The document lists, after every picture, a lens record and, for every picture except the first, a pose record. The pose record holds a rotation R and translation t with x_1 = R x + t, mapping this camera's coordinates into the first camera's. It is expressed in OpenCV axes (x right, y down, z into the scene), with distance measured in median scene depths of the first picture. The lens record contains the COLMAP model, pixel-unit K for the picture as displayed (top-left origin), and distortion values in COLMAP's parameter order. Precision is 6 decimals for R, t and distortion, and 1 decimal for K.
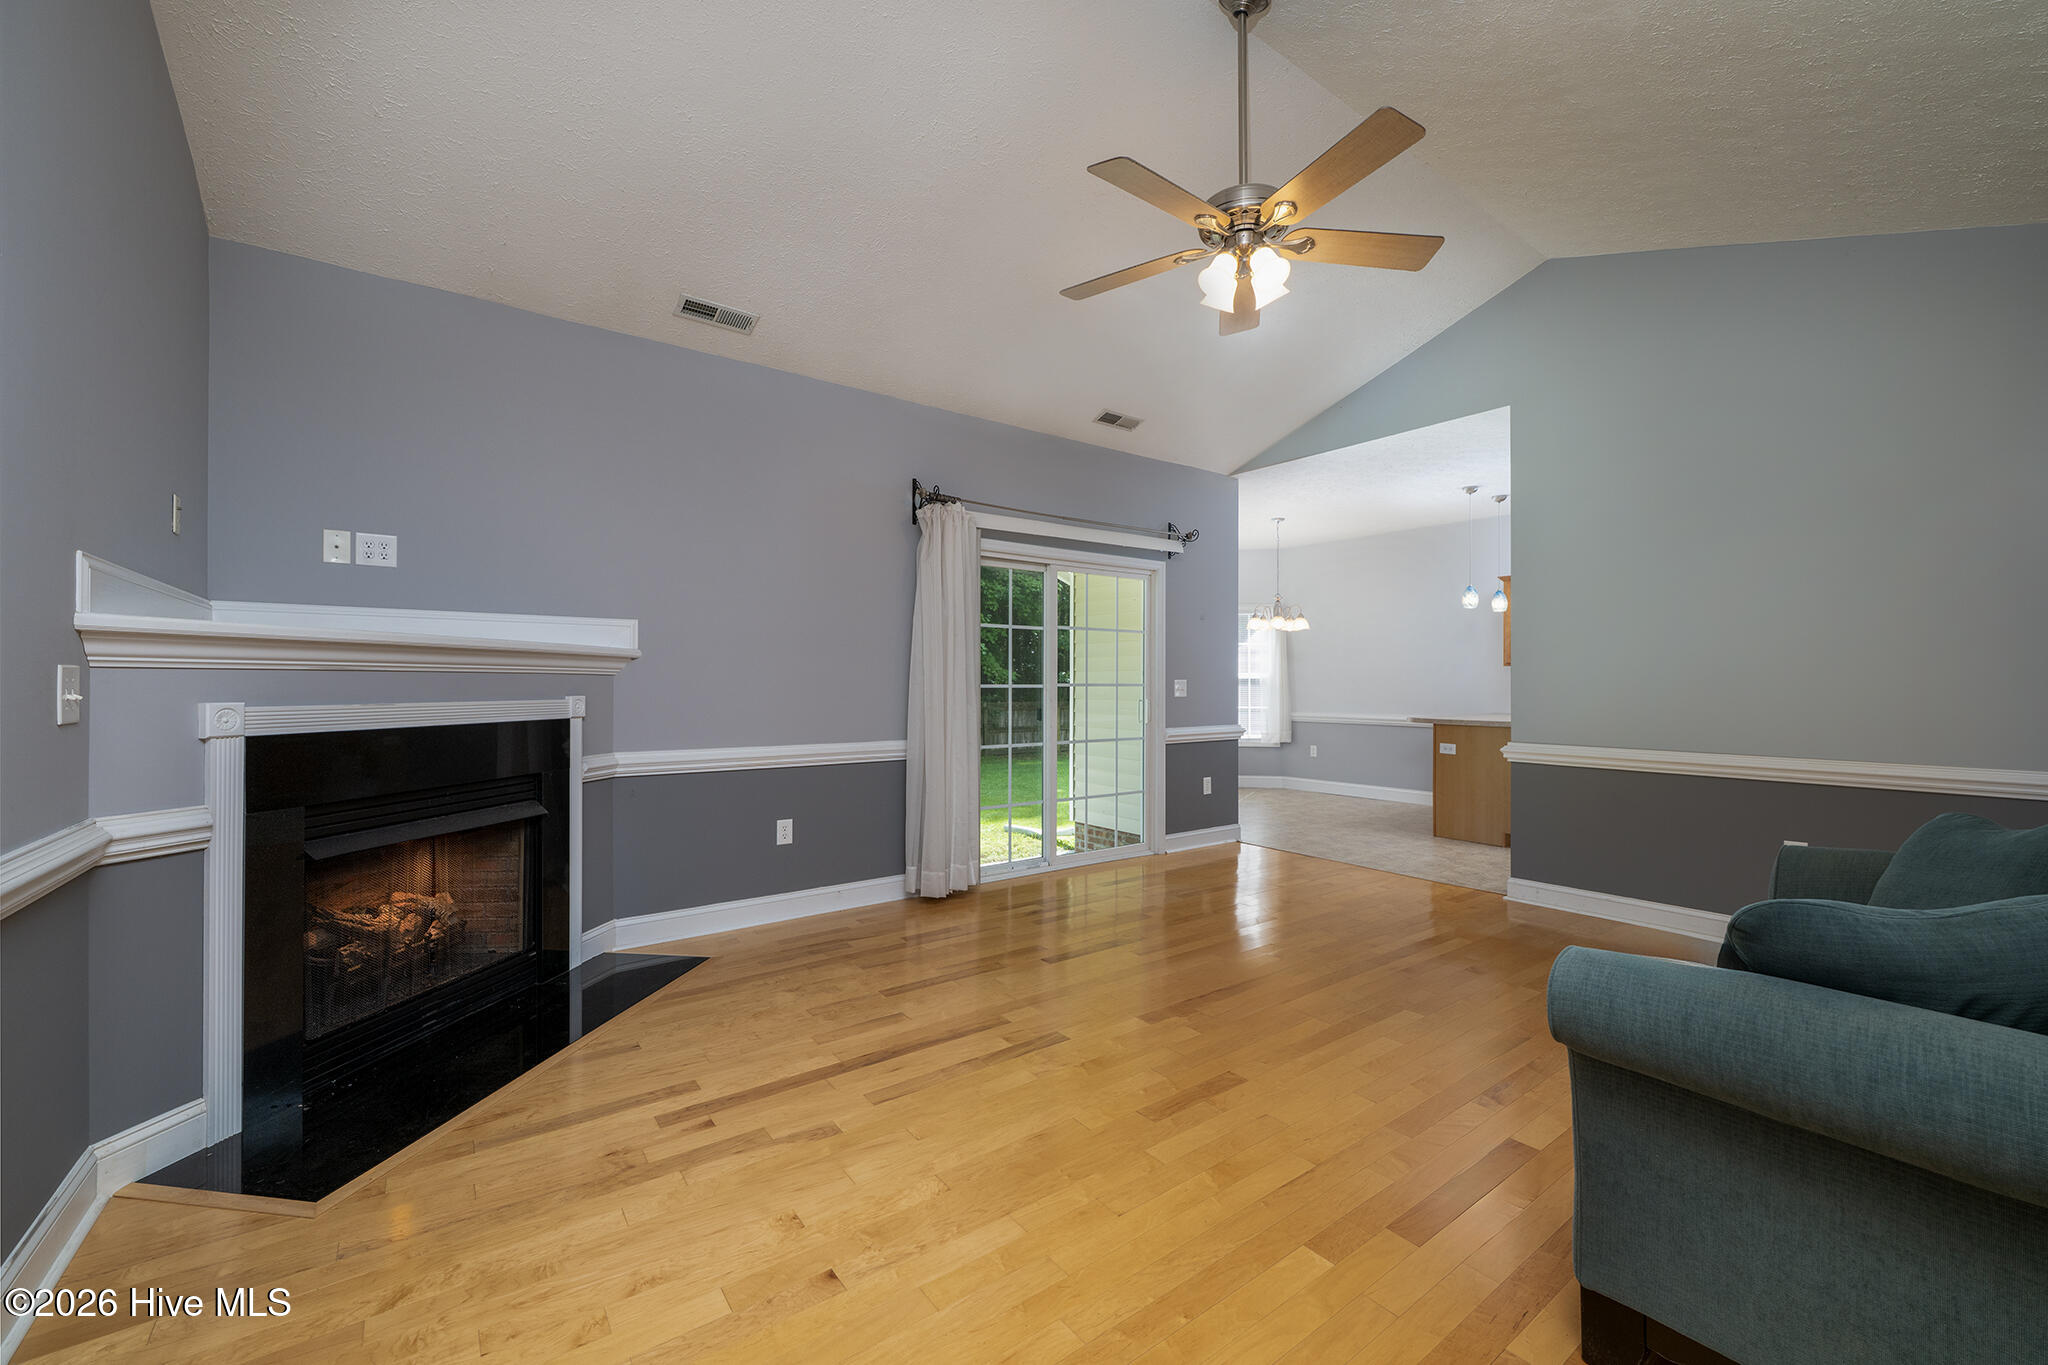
lens RADIAL K [[824.8, 0, 1027.6], [0, 824.8, 683.0], [0, 0, 1]] dist [0.003415, 0.000014]
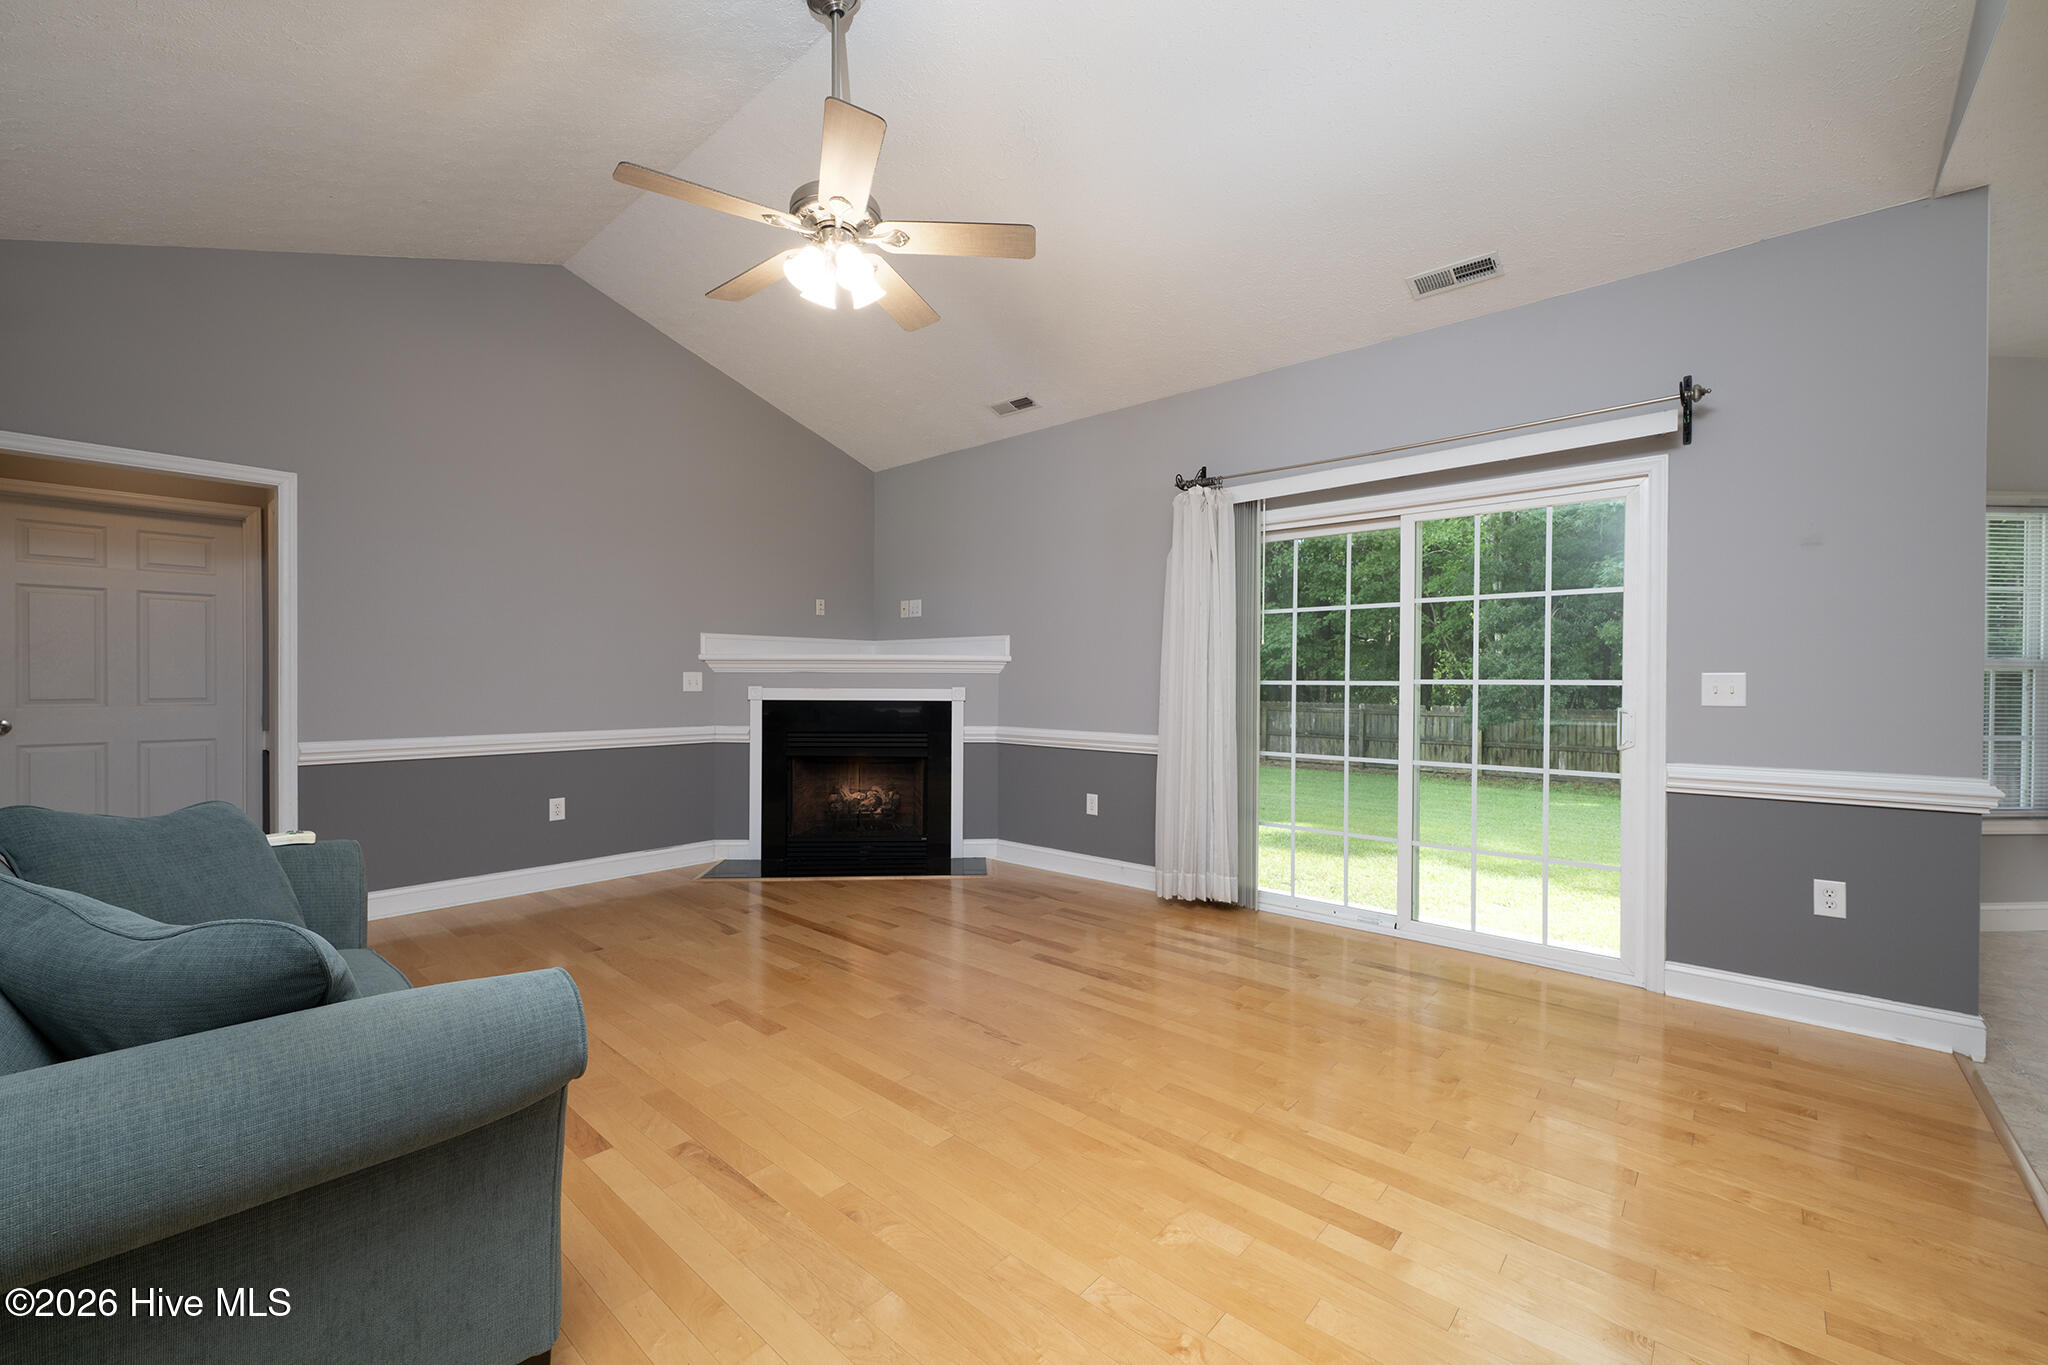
lens RADIAL K [[824.8, 0, 1023.9], [0, 824.8, 685.1], [0, 0, 1]] dist [0.003415, 0.000014]
pose [[0.207944, 0.003818, -0.978133, 1.097000], [-0.002212, 0.999992, 0.003433, 0.006093], [0.978138, 0.001450, 0.207951, 0.851339]]
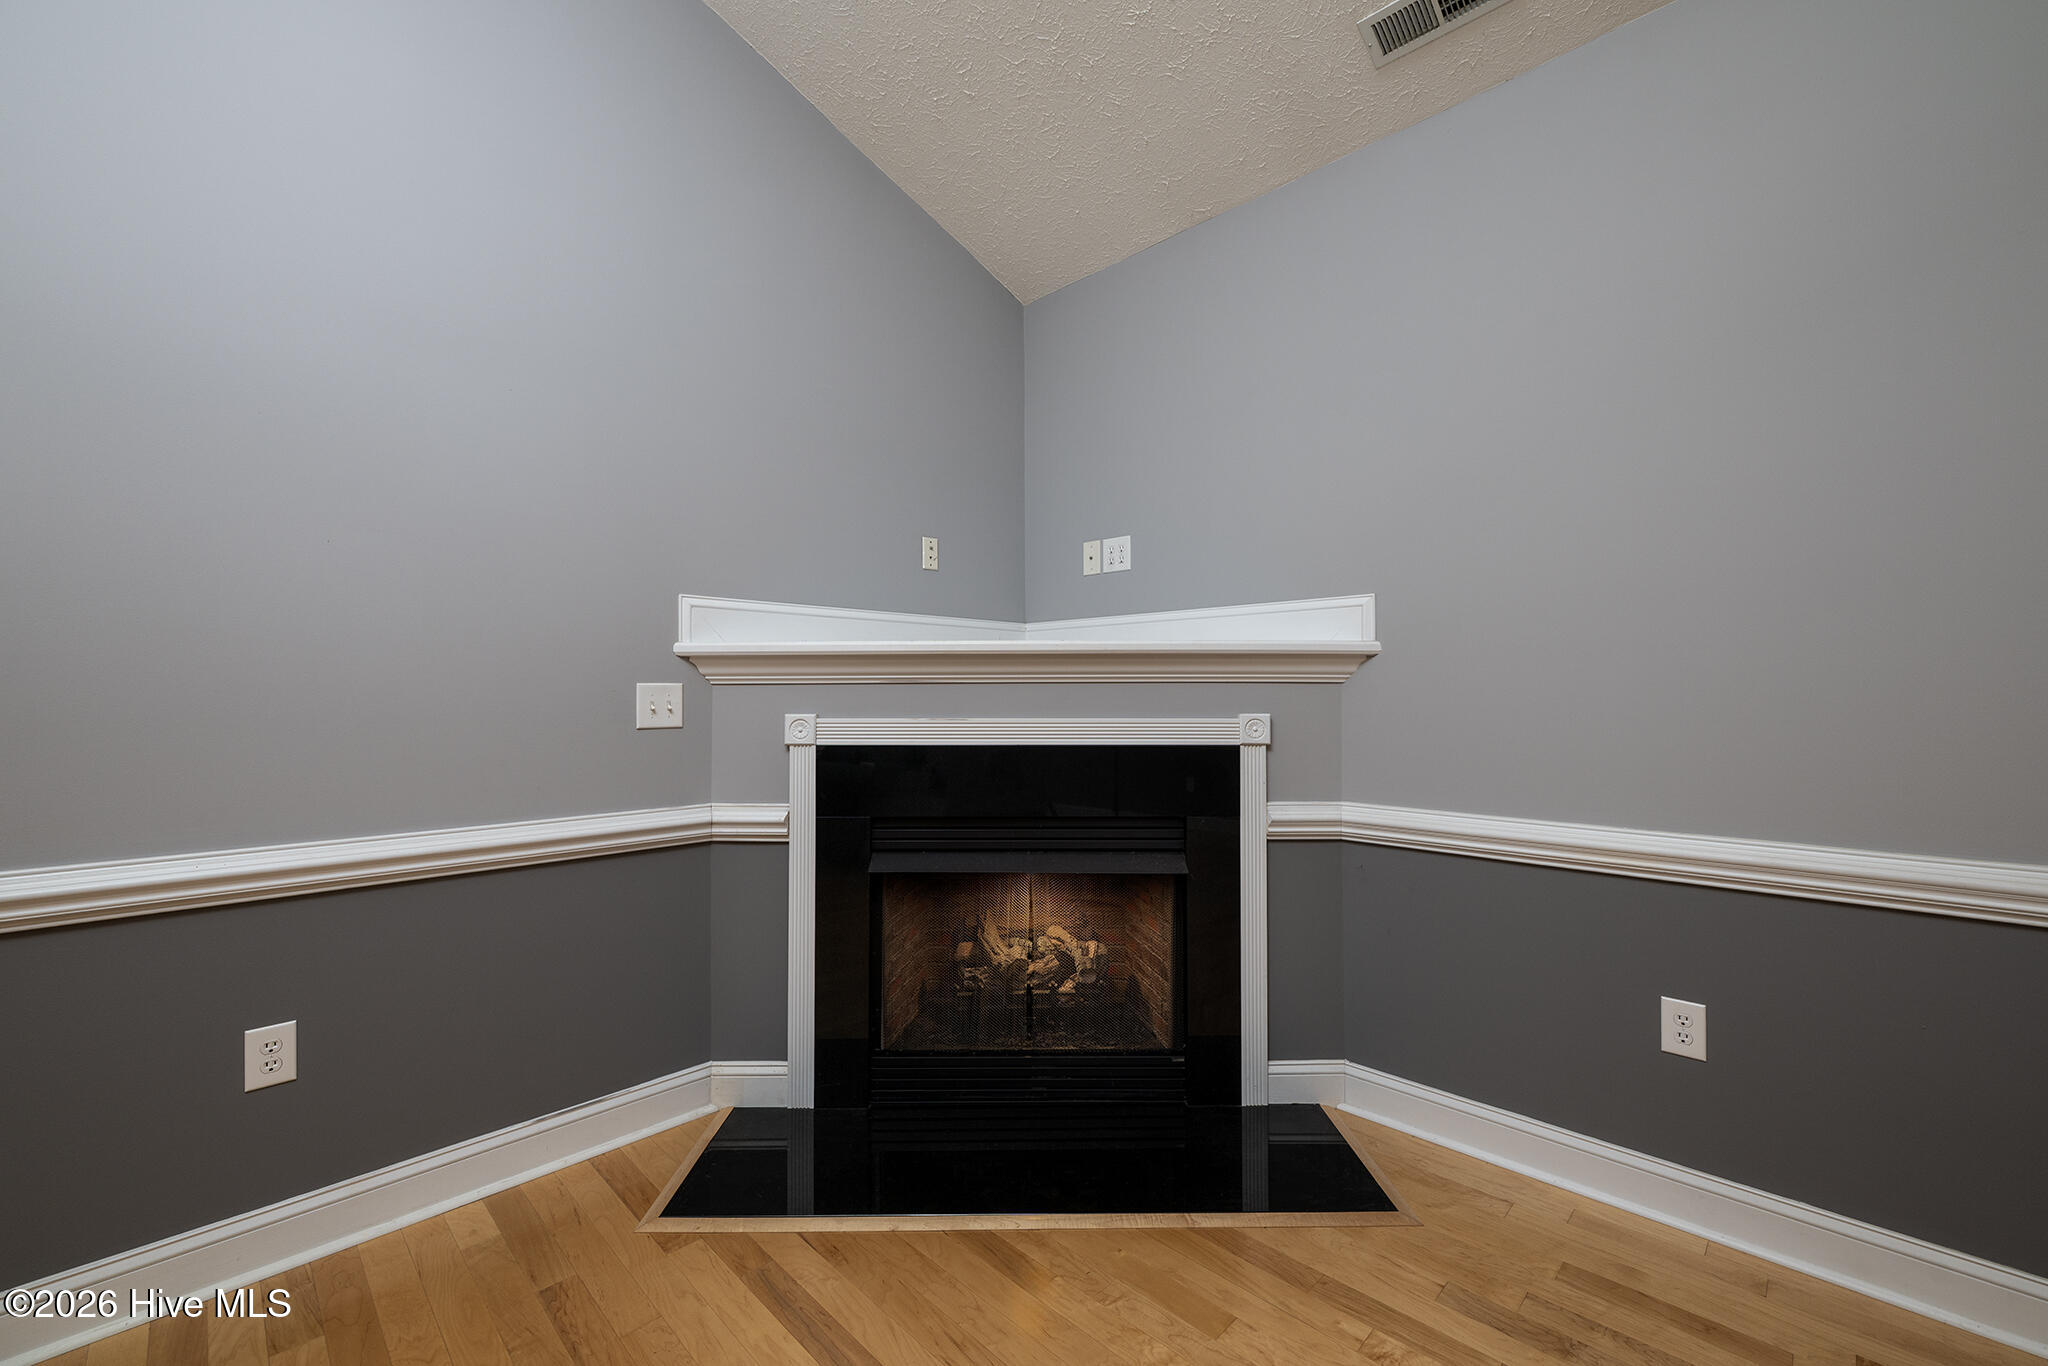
lens RADIAL K [[824.8, 0, 1028.9], [0, 824.8, 684.3], [0, 0, 1]] dist [0.003415, 0.000014]
pose [[0.163914, -0.014870, -0.986363, 0.119508], [0.002549, 0.999889, -0.014650, 0.000534], [0.986471, -0.000113, 0.163934, 0.747628]]
